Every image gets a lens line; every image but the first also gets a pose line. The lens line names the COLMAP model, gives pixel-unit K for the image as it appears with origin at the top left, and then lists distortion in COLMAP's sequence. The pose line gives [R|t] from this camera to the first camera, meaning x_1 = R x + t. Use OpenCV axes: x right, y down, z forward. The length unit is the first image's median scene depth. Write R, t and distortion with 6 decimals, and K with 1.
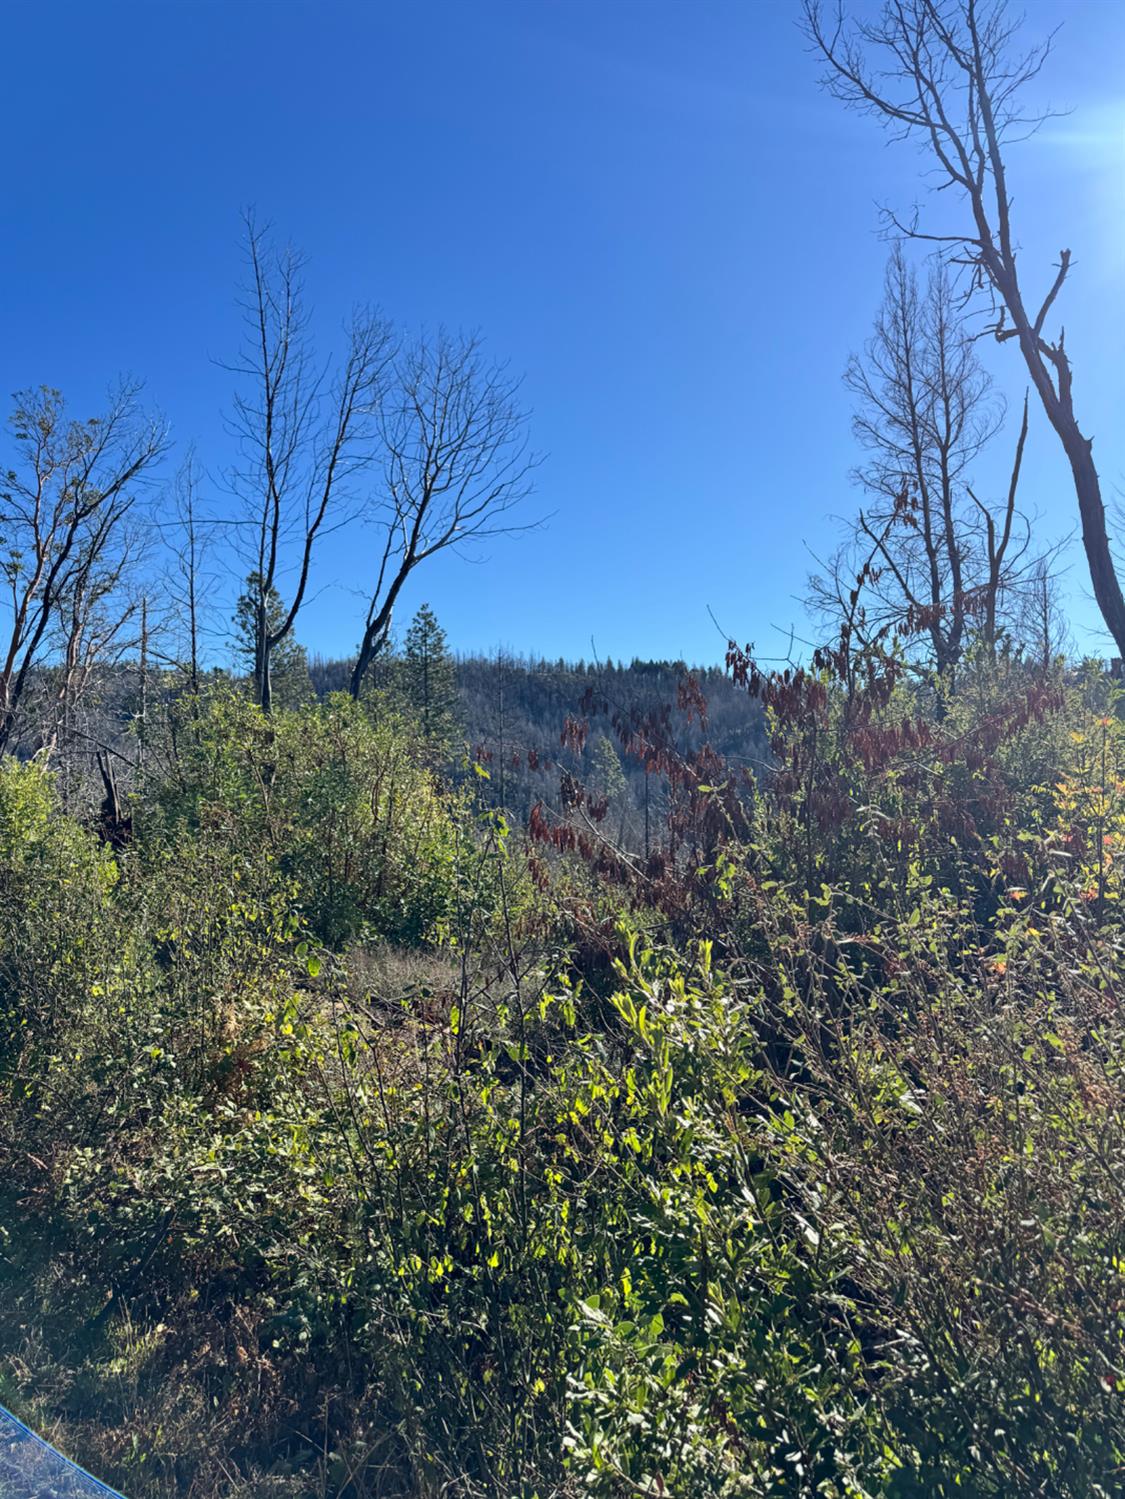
lens RADIAL K [[1040.6, 0, 553.1], [0, 1040.6, 742.0], [0, 0, 1]] dist [0.020732, -0.024197]
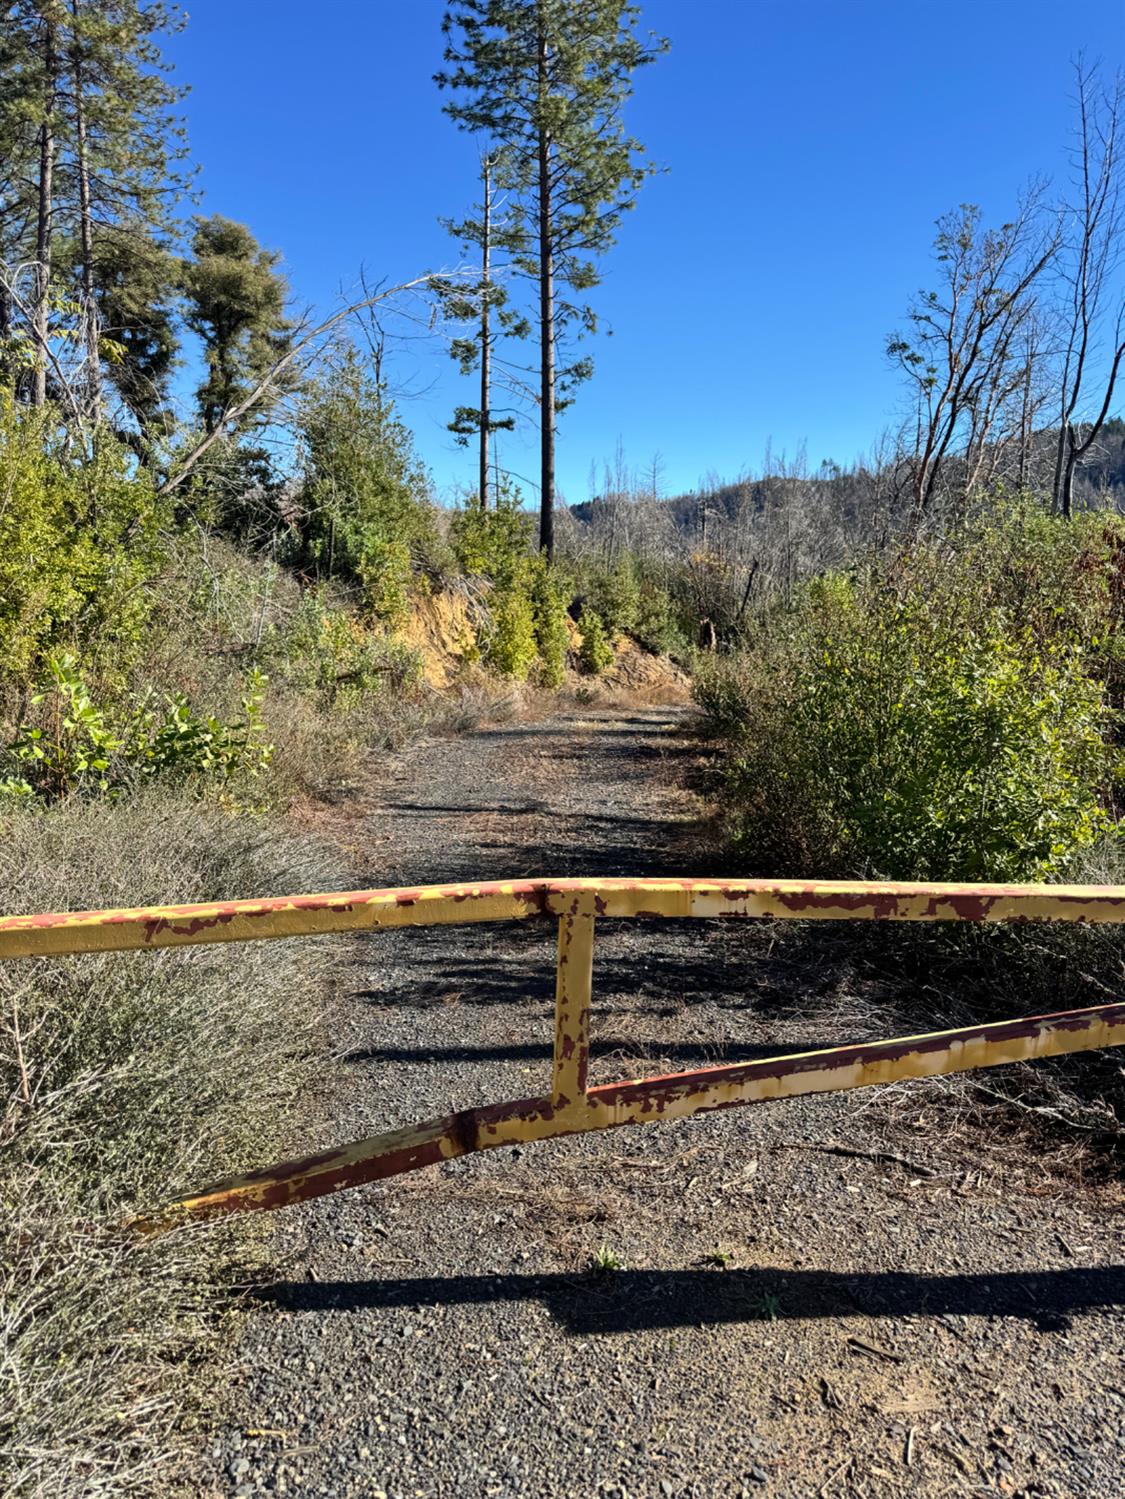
lens RADIAL K [[1039.4, 0, 529.3], [0, 1039.4, 734.9], [0, 0, 1]] dist [0.100245, -0.126250]
pose [[0.629944, 0.120173, -0.767287, 0.176601], [0.042767, 0.981090, 0.188771, -0.023165], [0.775462, -0.151729, 0.612892, -0.152451]]
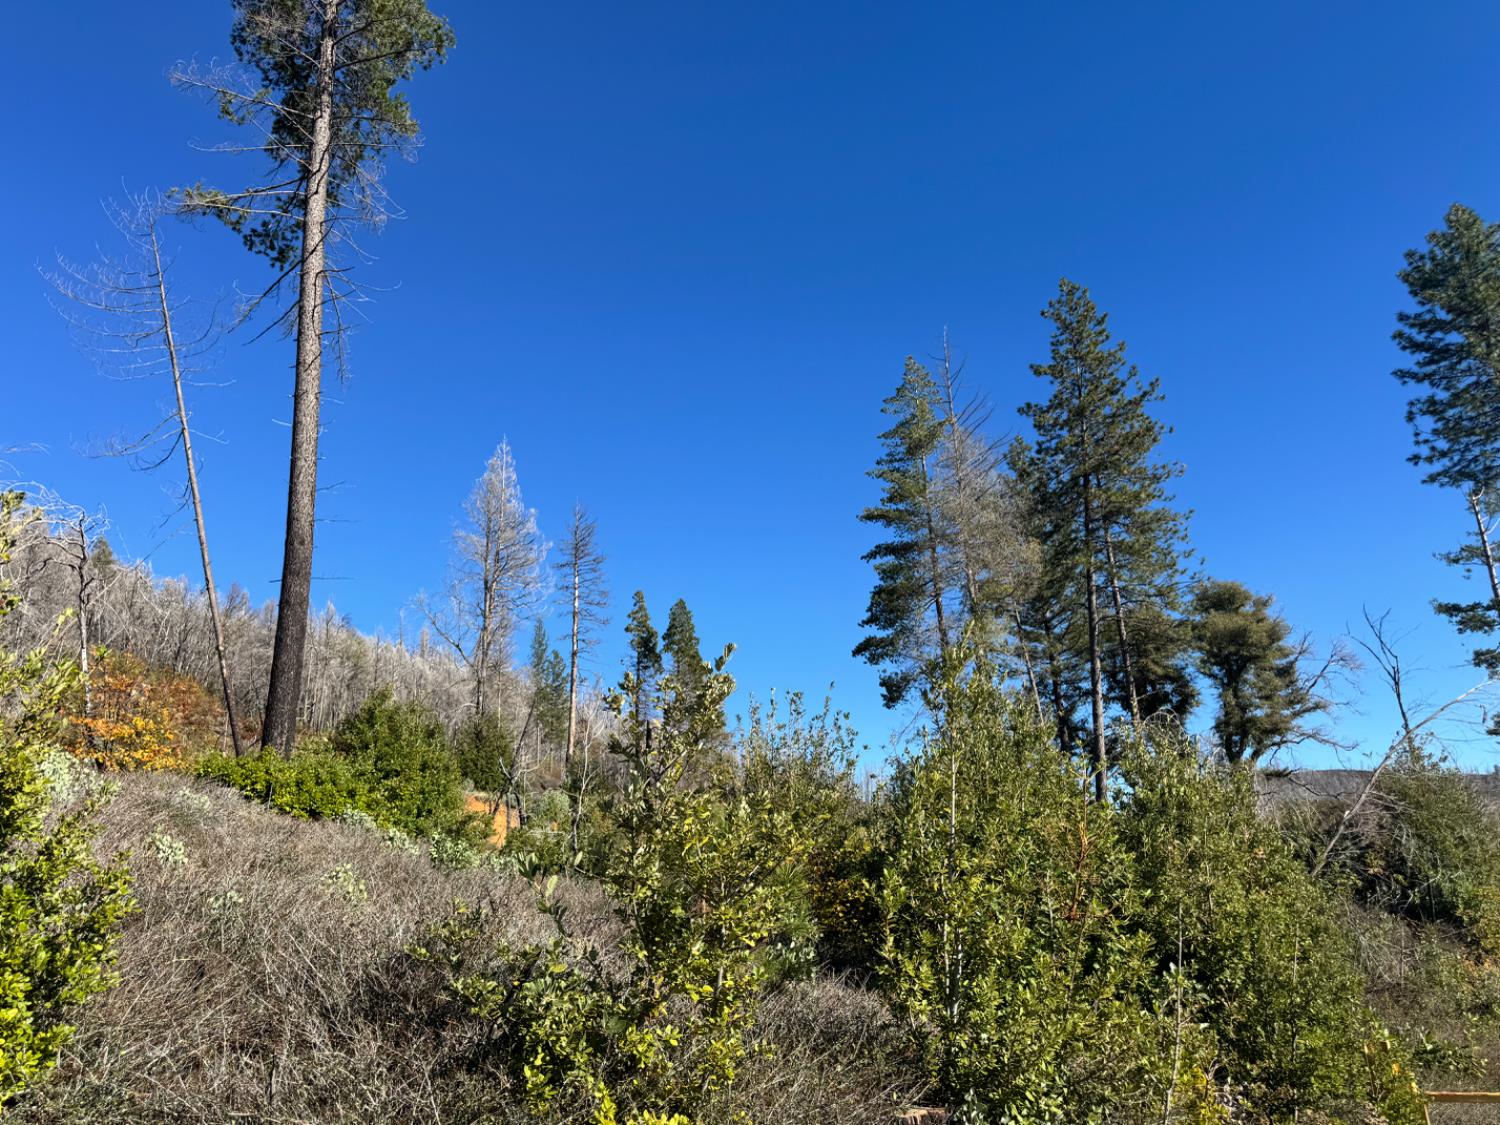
lens RADIAL K [[1040.1, 0, 757.1], [0, 1040.1, 558.9], [0, 0, 1]] dist [0.100245, -0.126250]
pose [[0.009393, -0.300479, -0.953742, 0.442351], [0.112231, 0.948075, -0.297588, -0.080976], [0.993638, -0.104244, 0.042628, -0.356917]]
